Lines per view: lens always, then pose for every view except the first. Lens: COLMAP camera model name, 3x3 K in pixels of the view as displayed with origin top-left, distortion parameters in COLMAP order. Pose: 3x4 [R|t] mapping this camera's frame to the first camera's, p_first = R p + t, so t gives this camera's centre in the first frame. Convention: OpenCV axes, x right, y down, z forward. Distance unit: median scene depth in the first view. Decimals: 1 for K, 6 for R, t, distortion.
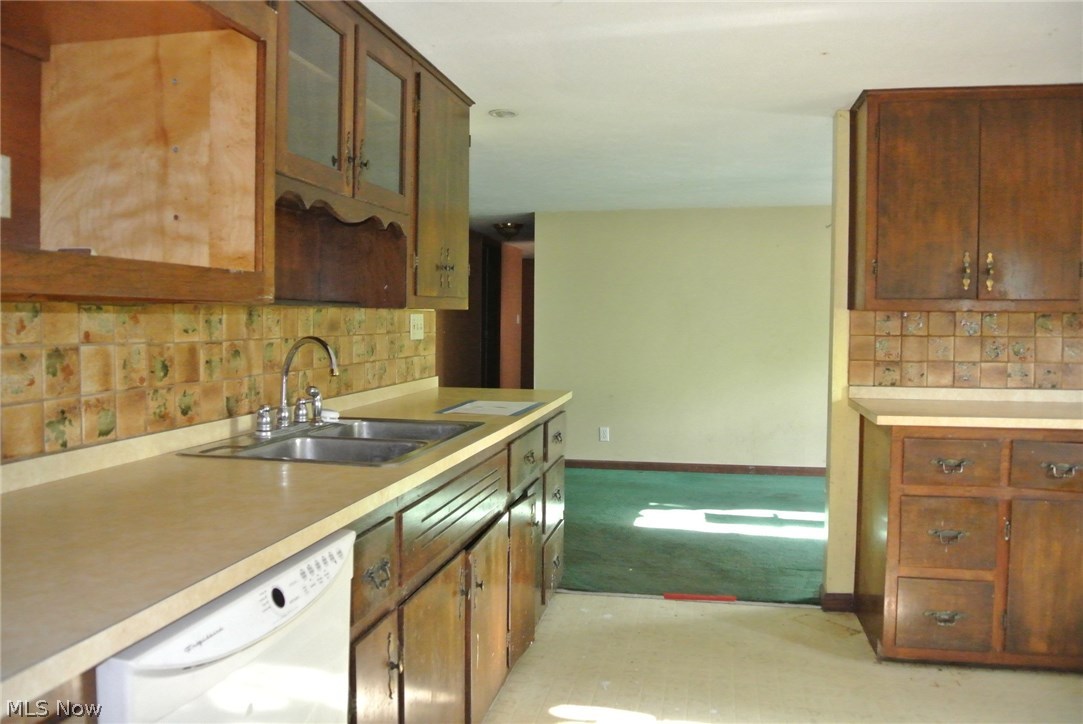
lens RADIAL K [[837.8, 0, 540.6], [0, 837.8, 360.8], [0, 0, 1]] dist [-0.084999, 0.032405]
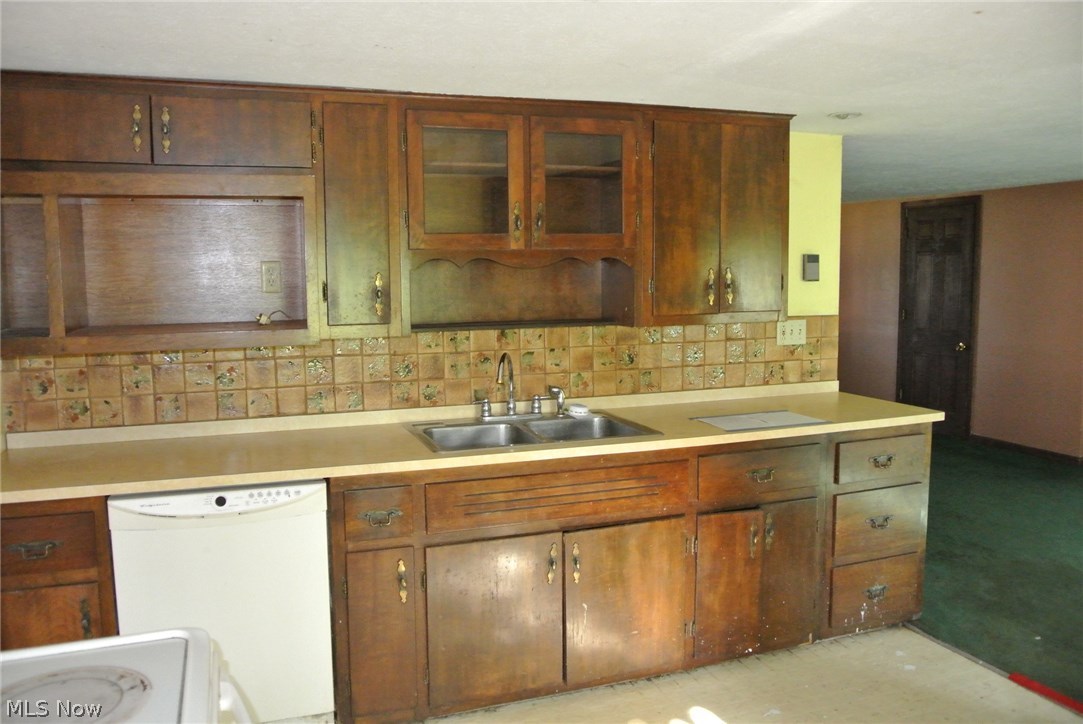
lens RADIAL K [[837.8, 0, 537.6], [0, 837.8, 359.0], [0, 0, 1]] dist [-0.084999, 0.032405]
pose [[0.525954, 0.077578, -0.846967, 0.942598], [-0.030007, 0.996904, 0.072678, -0.123004], [0.849983, -0.012811, 0.526654, 0.316363]]
